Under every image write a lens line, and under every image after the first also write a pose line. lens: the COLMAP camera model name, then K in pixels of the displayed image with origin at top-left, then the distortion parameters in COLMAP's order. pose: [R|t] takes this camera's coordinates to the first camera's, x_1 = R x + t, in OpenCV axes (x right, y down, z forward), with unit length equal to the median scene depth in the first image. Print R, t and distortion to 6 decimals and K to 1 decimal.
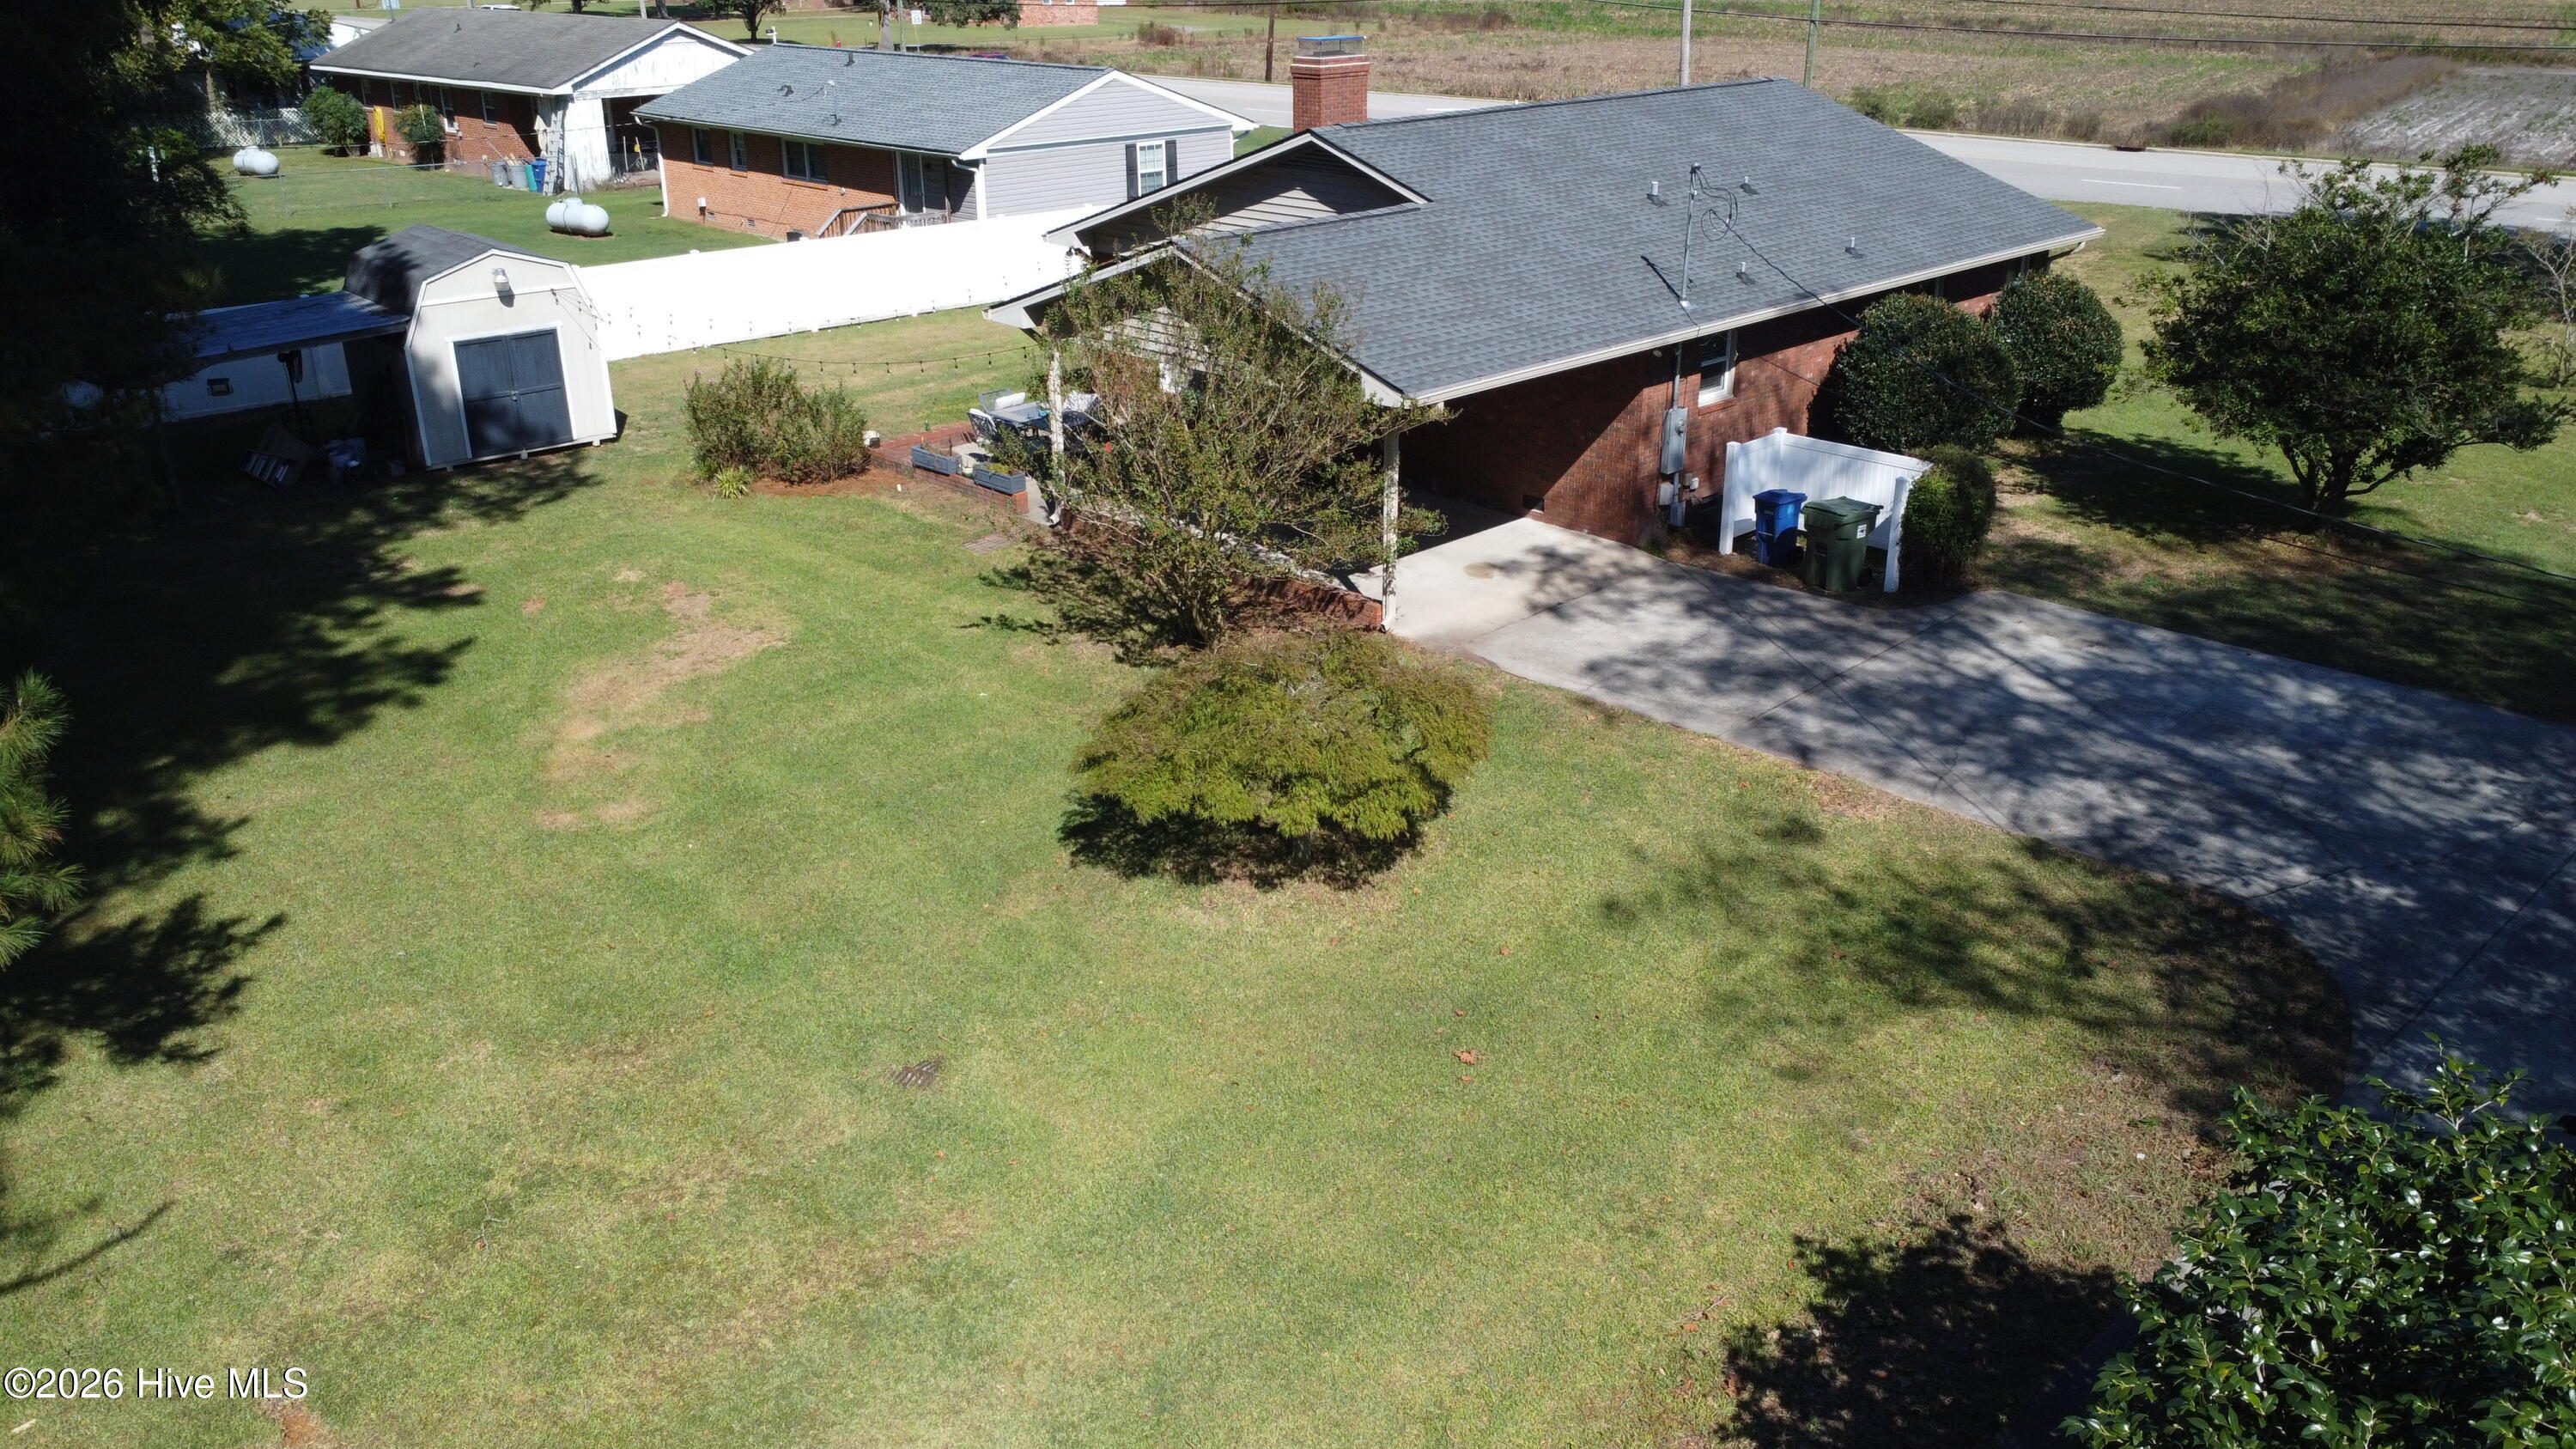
lens RADIAL K [[1935.6, 0, 1215.8], [0, 1935.6, 727.0], [0, 0, 1]] dist [0.029732, -0.097706]
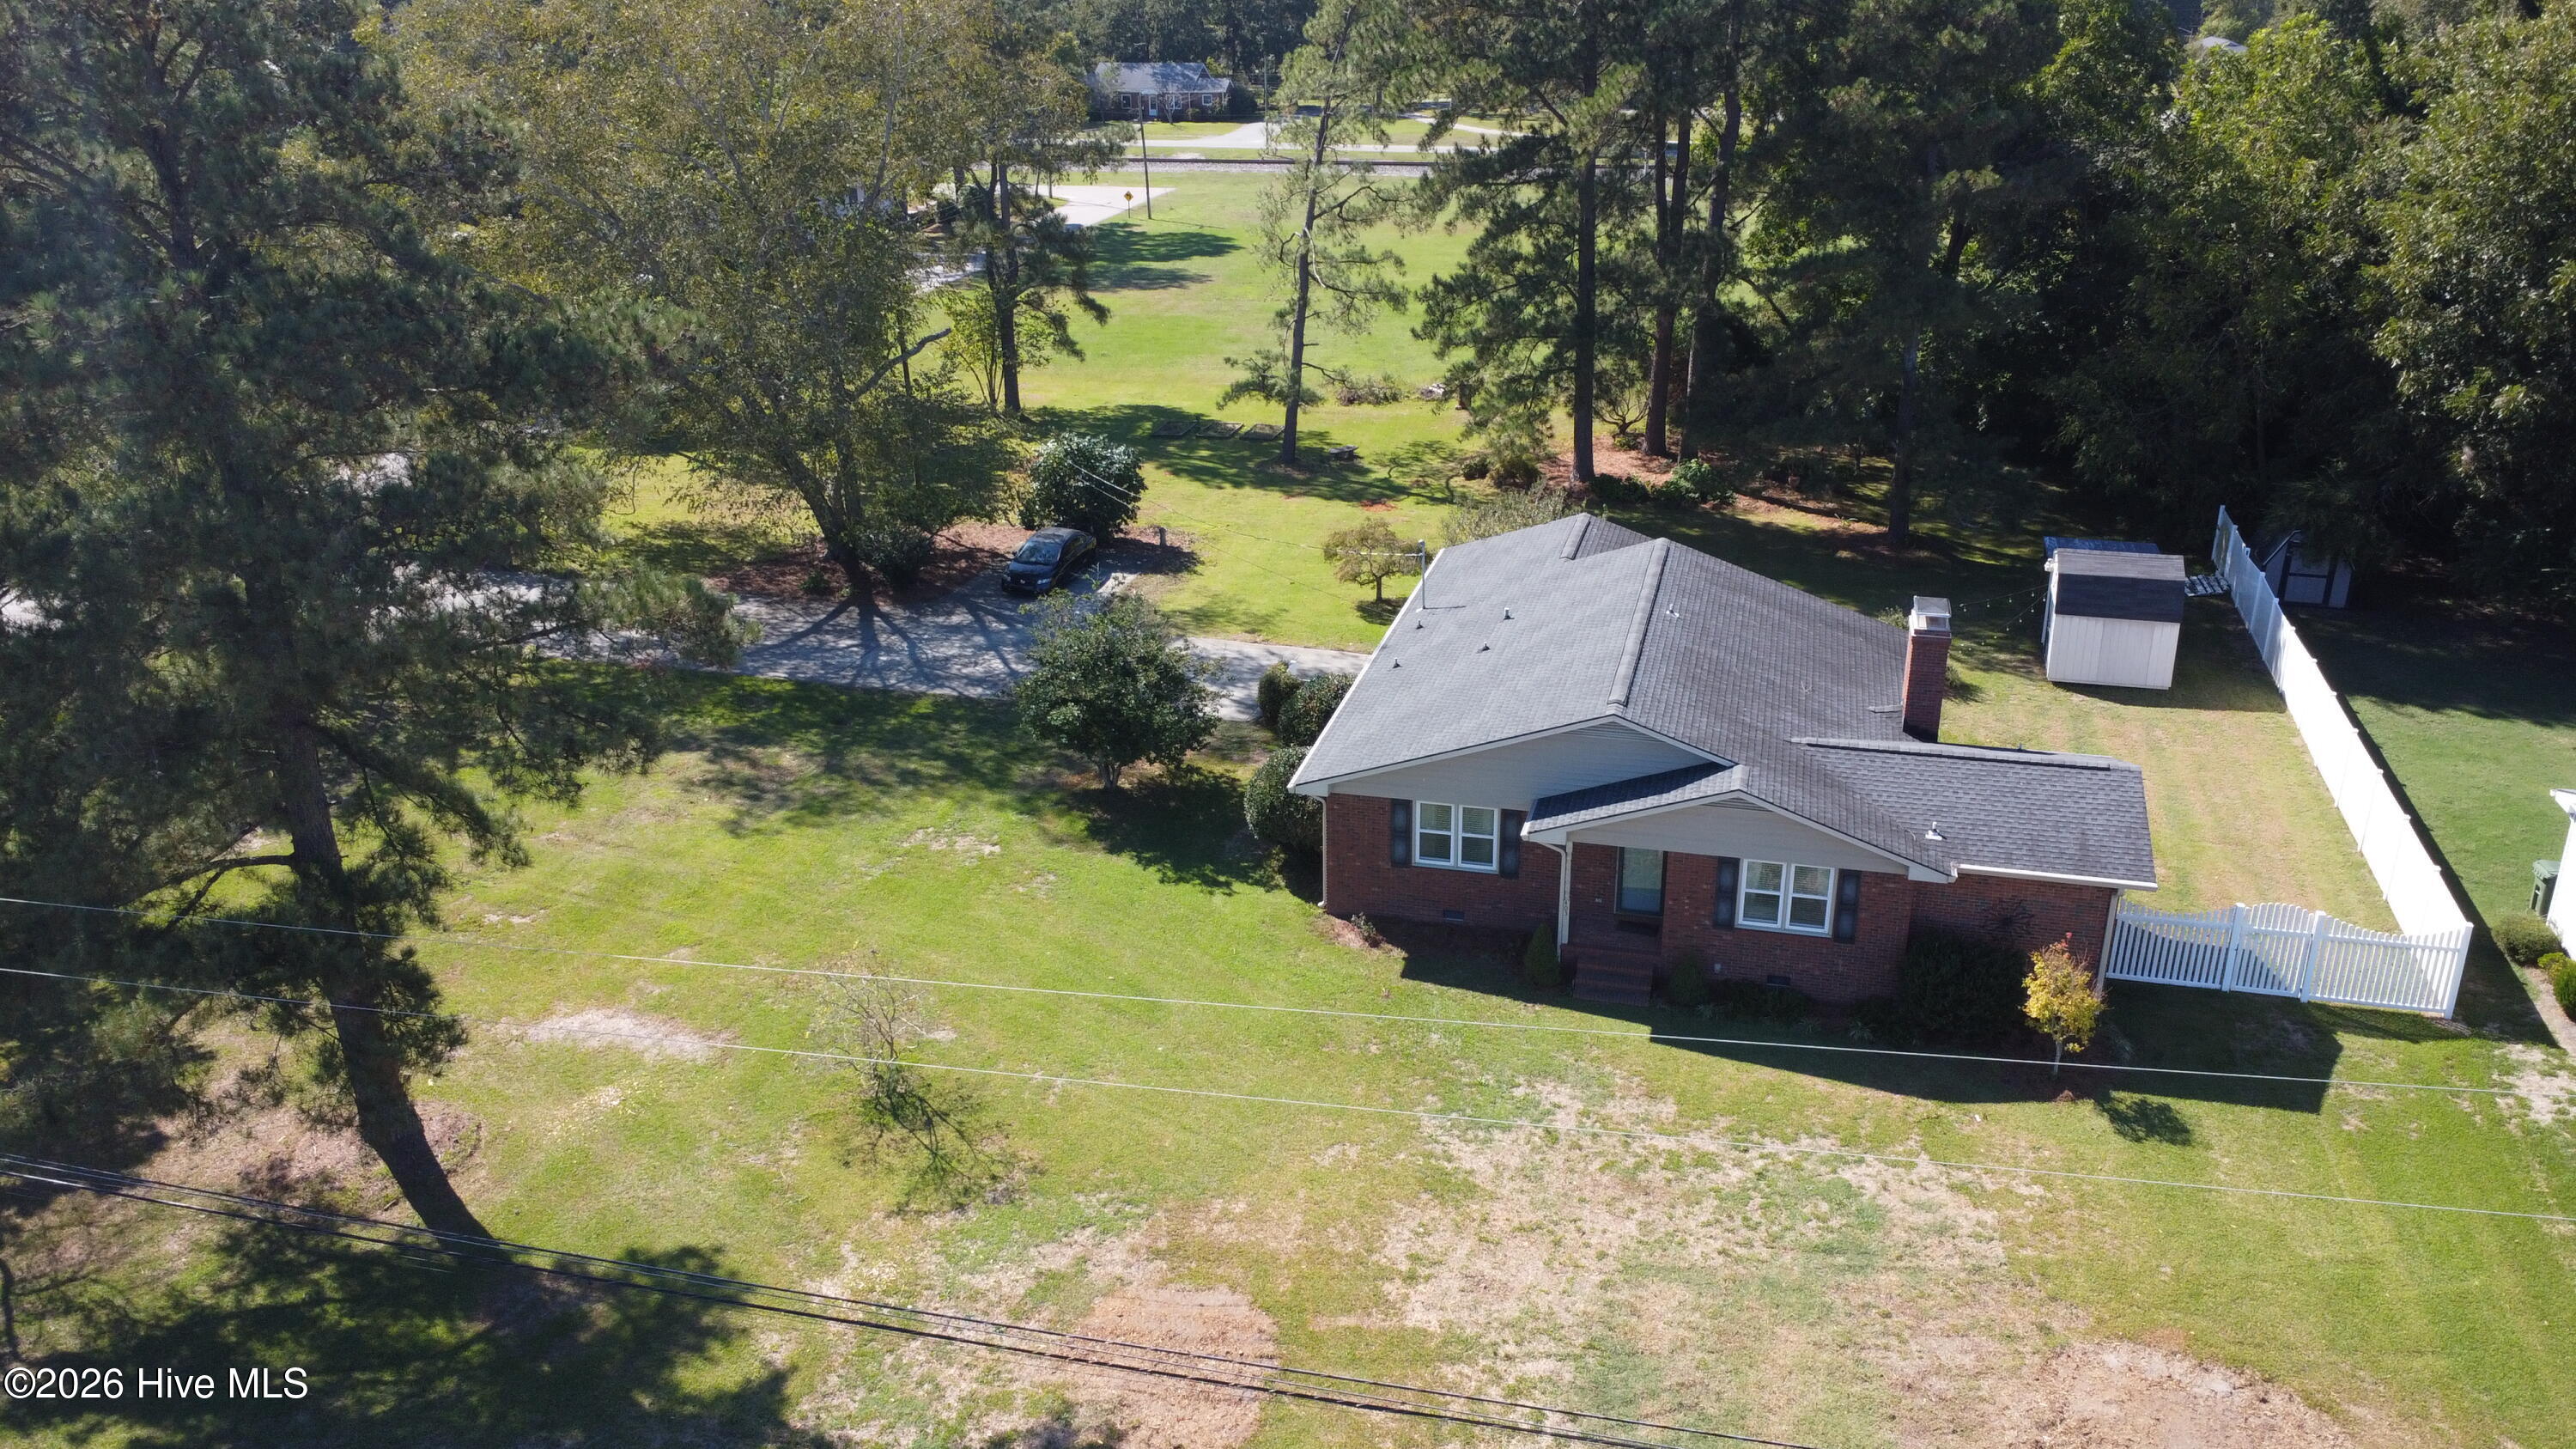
lens RADIAL K [[1946.3, 0, 1275.9], [0, 1946.3, 740.1], [0, 0, 1]] dist [0.012364, -0.007501]
pose [[-0.842790, 0.220095, -0.491186, 1.695042], [-0.170749, 0.756108, 0.631780, -1.665657], [0.510441, 0.616327, -0.599659, 2.743195]]
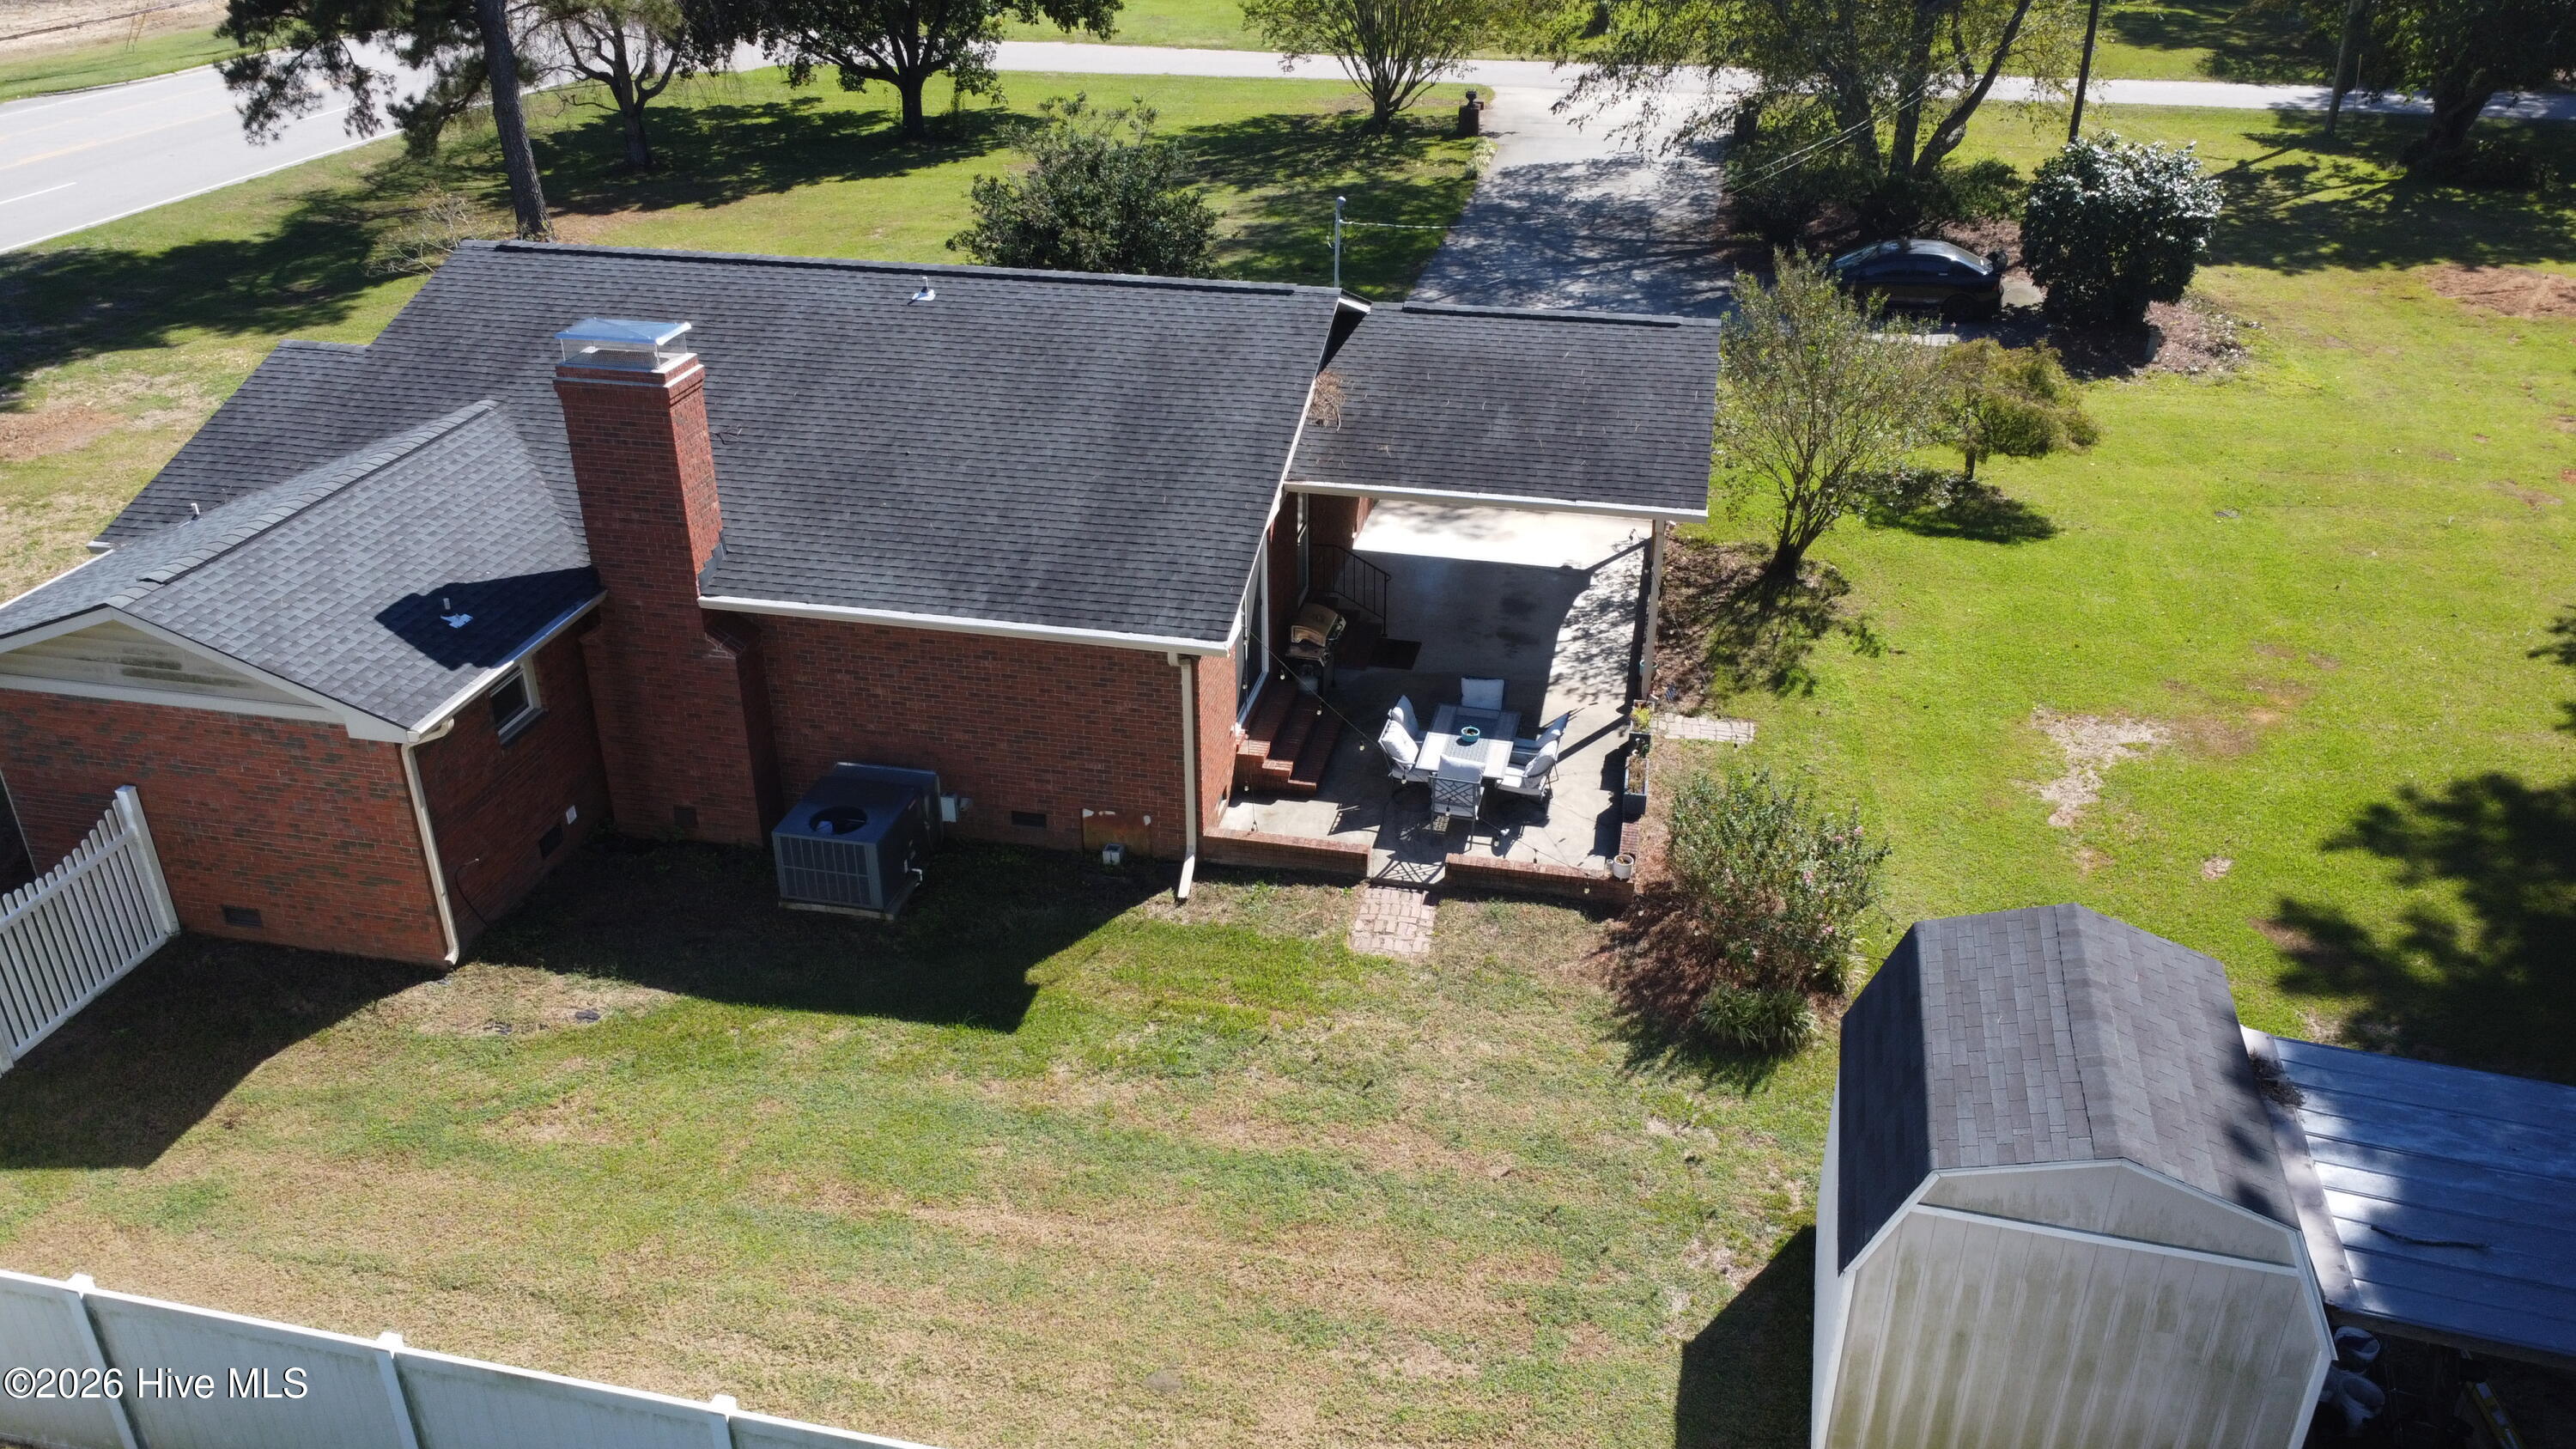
lens RADIAL K [[1946.3, 0, 1275.9], [0, 1946.3, 740.1], [0, 0, 1]] dist [0.012364, -0.007501]
pose [[-0.579831, -0.372522, 0.724585, -0.900650], [0.282227, 0.742448, 0.607551, -0.947720], [-0.764293, 0.556775, -0.325358, 1.983275]]
